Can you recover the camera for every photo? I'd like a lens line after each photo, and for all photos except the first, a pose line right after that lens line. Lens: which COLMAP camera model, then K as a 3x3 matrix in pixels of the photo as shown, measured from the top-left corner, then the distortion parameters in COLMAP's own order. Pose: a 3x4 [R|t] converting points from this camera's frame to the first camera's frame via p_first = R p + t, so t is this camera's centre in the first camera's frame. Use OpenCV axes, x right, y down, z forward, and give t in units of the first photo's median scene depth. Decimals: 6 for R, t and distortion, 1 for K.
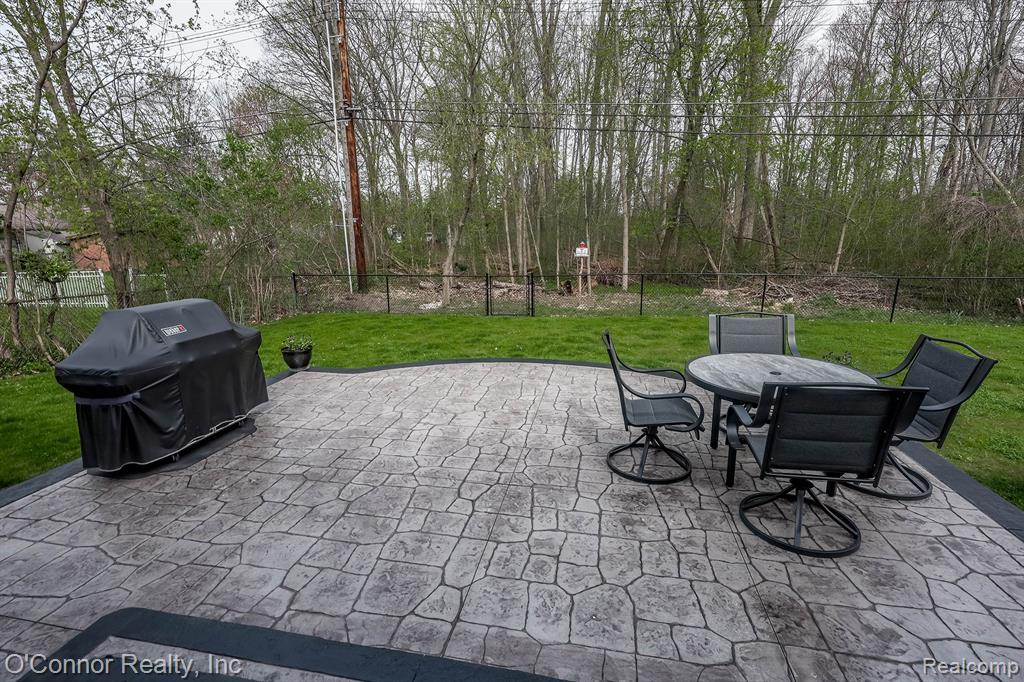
lens RADIAL K [[476.0, 0, 513.9], [0, 476.0, 339.4], [0, 0, 1]] dist [0.003179, 0.000509]
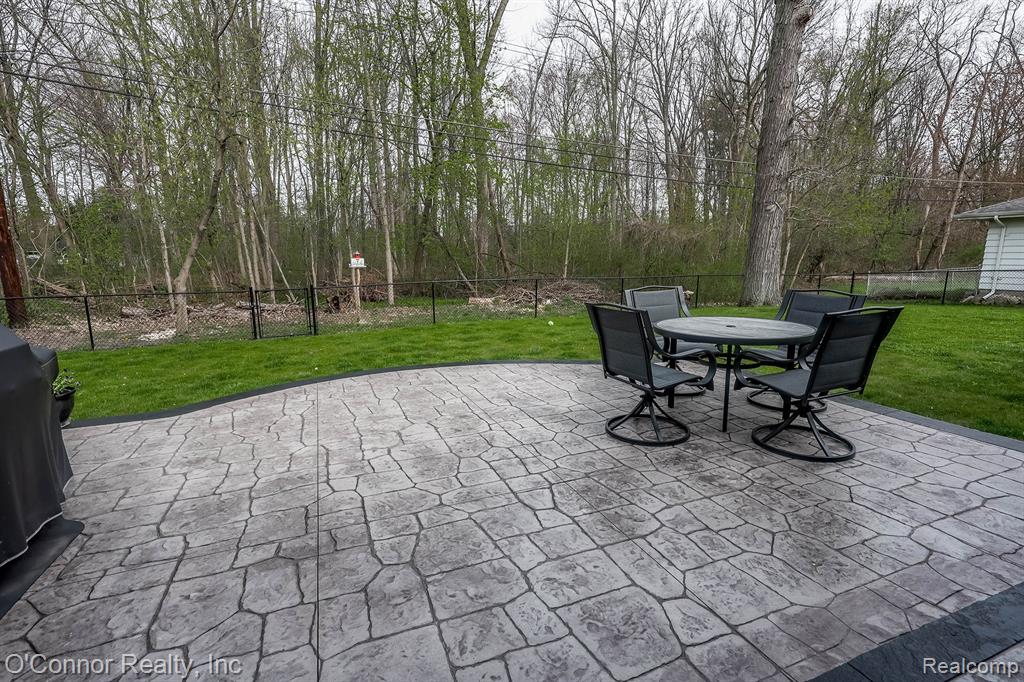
lens RADIAL K [[476.0, 0, 511.6], [0, 476.0, 338.5], [0, 0, 1]] dist [0.003179, 0.000509]
pose [[0.836770, -0.092300, 0.539719, -0.477601], [0.119592, 0.992700, -0.015648, 0.051072], [-0.534335, 0.077640, 0.841700, 0.295674]]
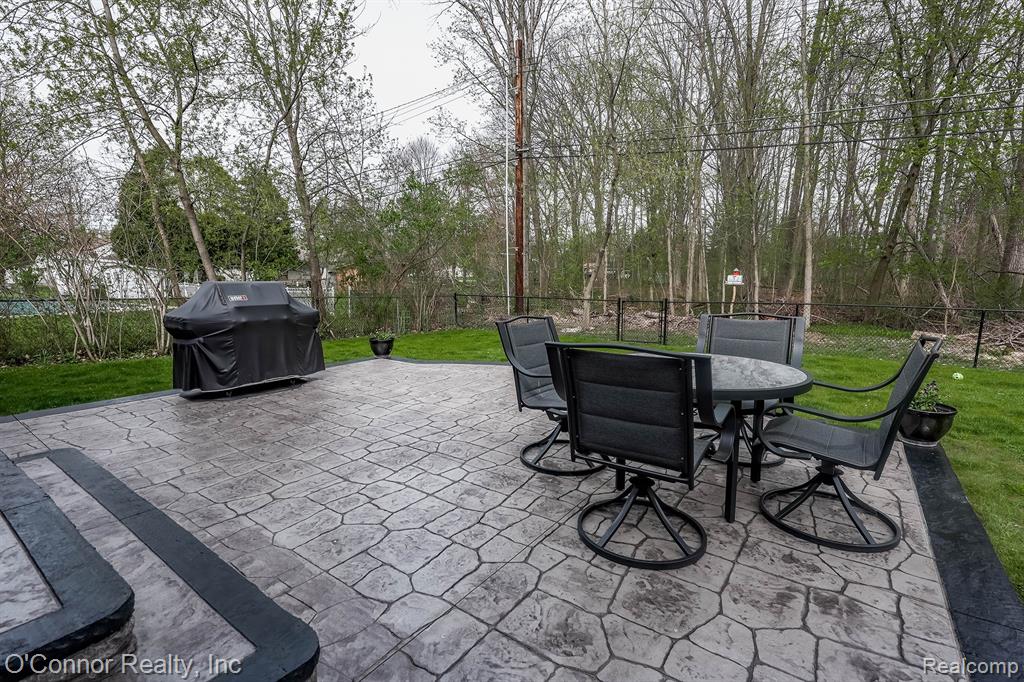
lens RADIAL K [[476.0, 0, 514.7], [0, 476.0, 341.4], [0, 0, 1]] dist [0.003179, 0.000509]
pose [[0.910456, 0.071017, -0.407463, 0.557307], [-0.102021, 0.993269, -0.054843, 0.096123], [0.400826, 0.091502, 0.911574, 0.093949]]
